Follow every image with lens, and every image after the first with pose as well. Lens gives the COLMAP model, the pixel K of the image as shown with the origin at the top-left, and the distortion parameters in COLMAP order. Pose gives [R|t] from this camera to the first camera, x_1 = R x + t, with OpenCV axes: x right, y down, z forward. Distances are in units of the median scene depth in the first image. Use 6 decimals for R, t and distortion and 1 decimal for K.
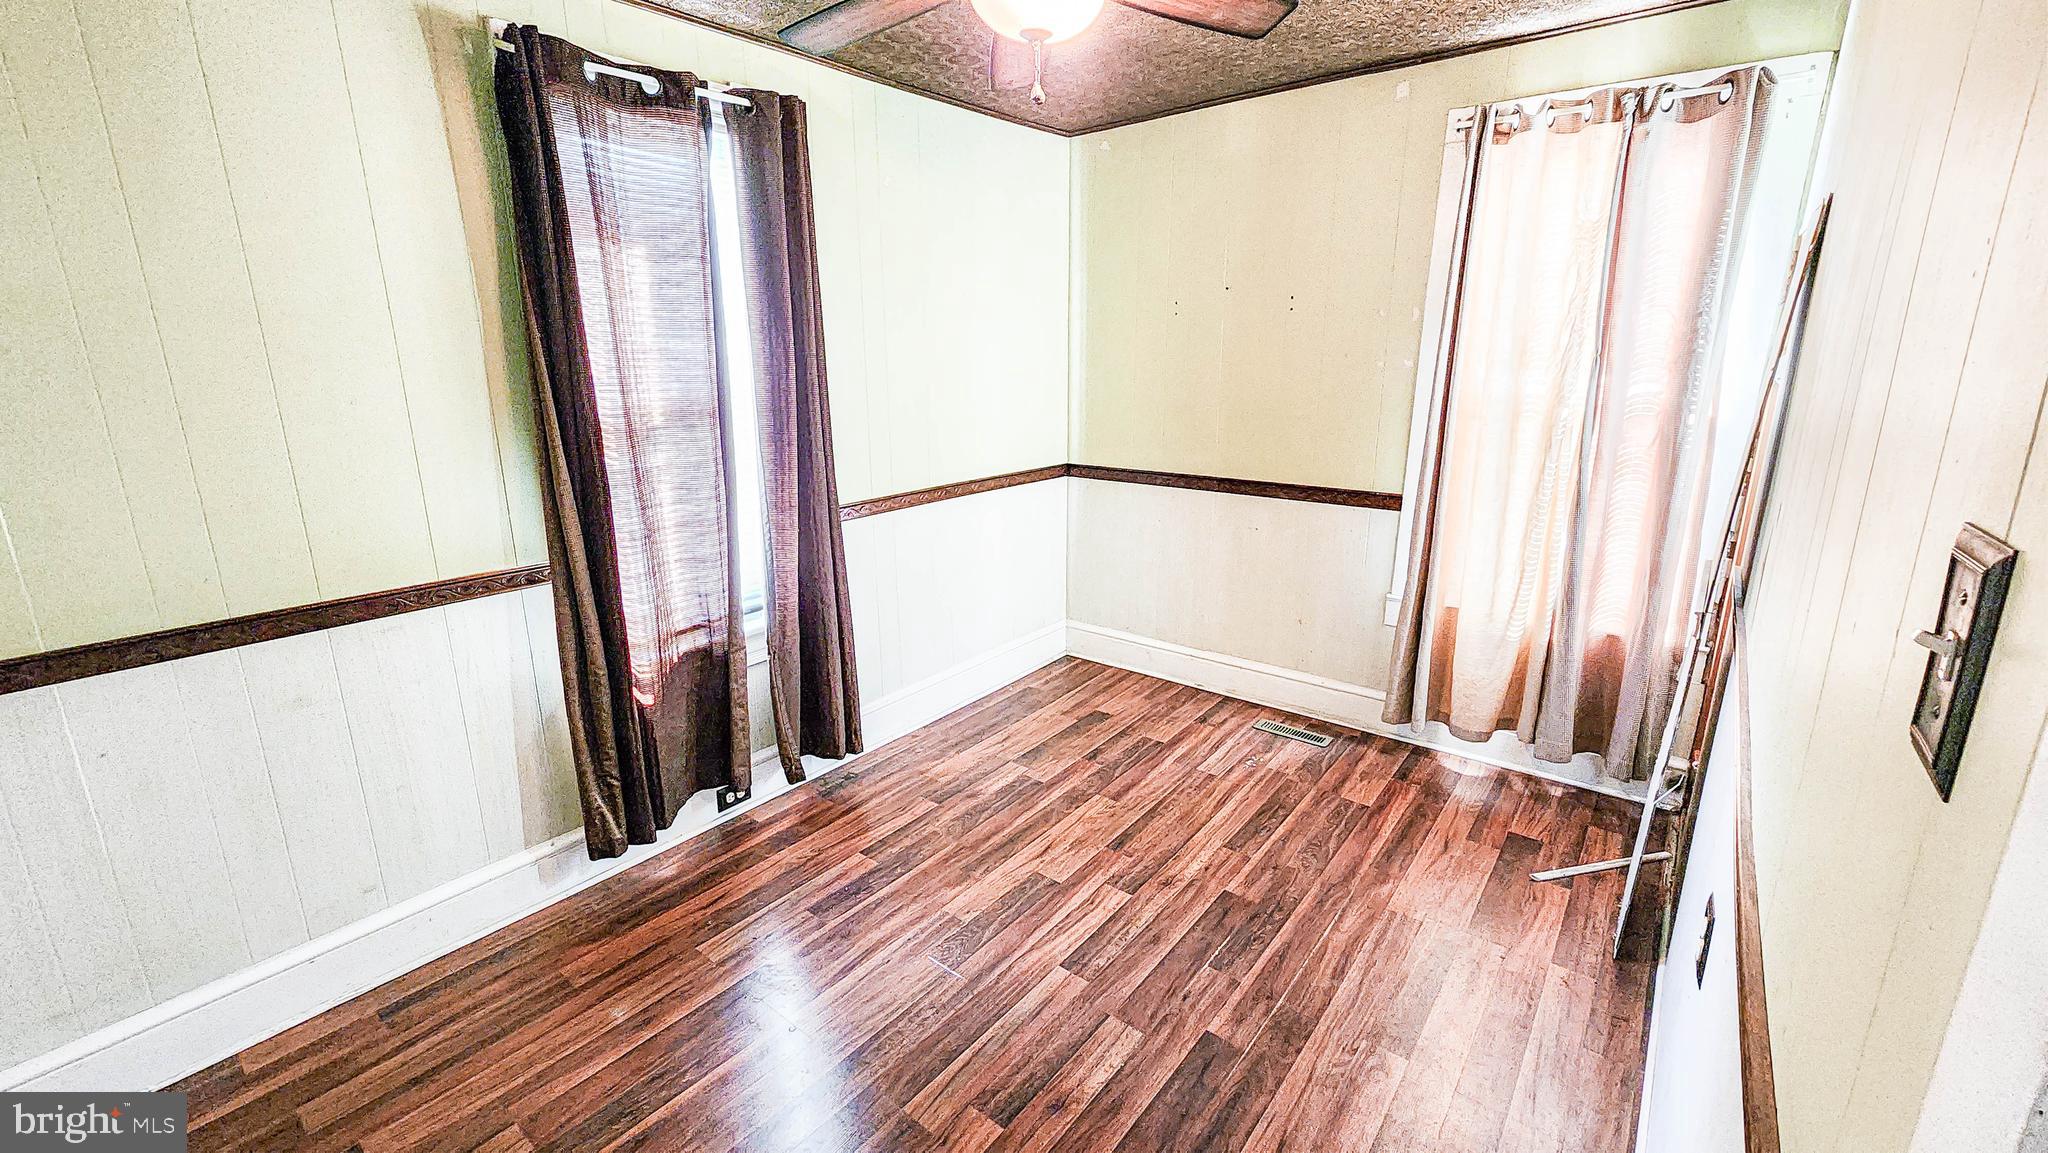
lens RADIAL K [[842.1, 0, 1022.0], [0, 842.1, 569.0], [0, 0, 1]] dist [0.001505, -0.000316]
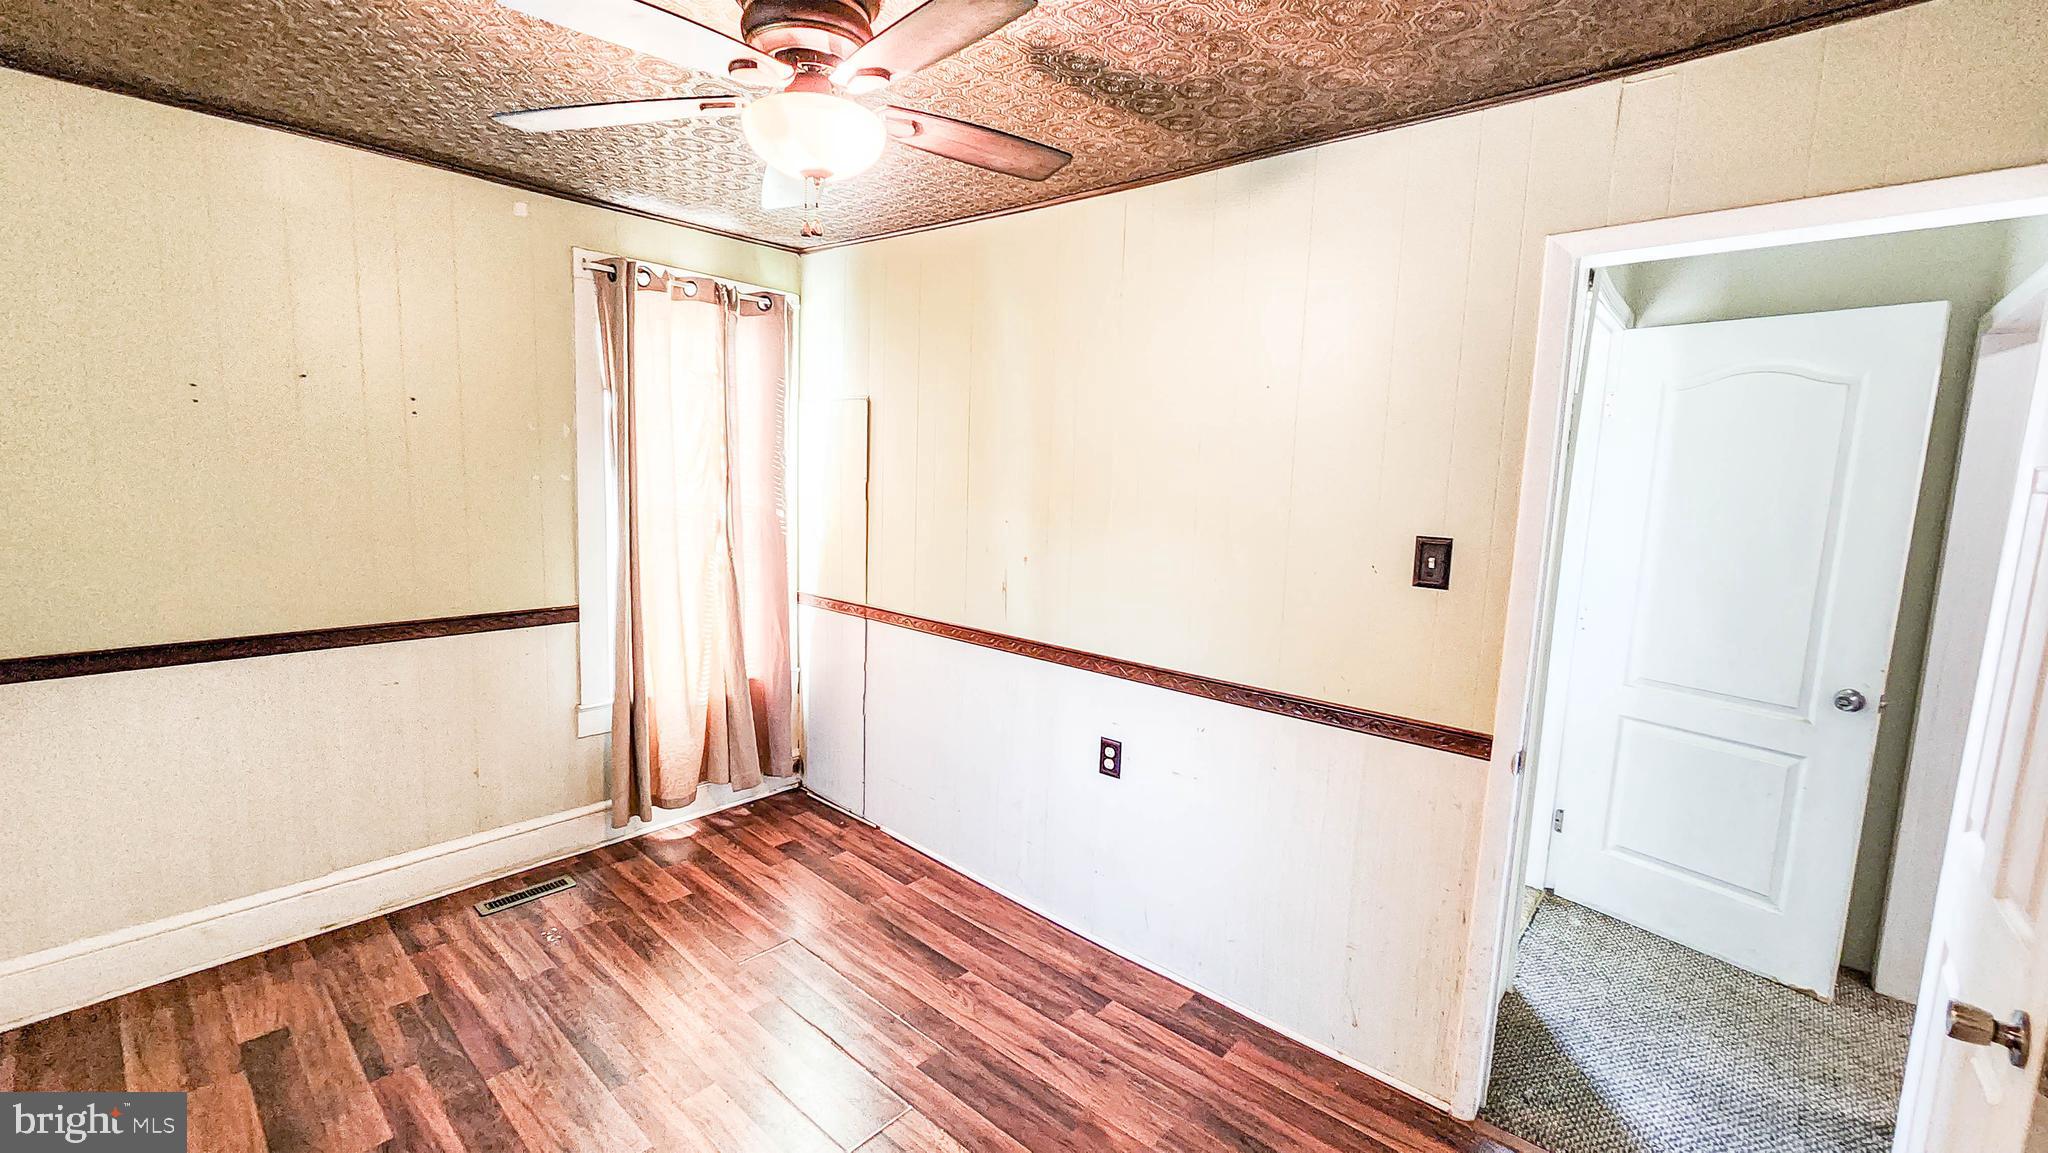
lens RADIAL K [[842.1, 0, 1021.9], [0, 842.1, 576.6], [0, 0, 1]] dist [0.001505, -0.000316]
pose [[0.045779, -0.123167, 0.991329, -0.534753], [0.216545, 0.969997, 0.110517, -0.122497], [-0.975199, 0.209608, 0.071077, 0.419815]]
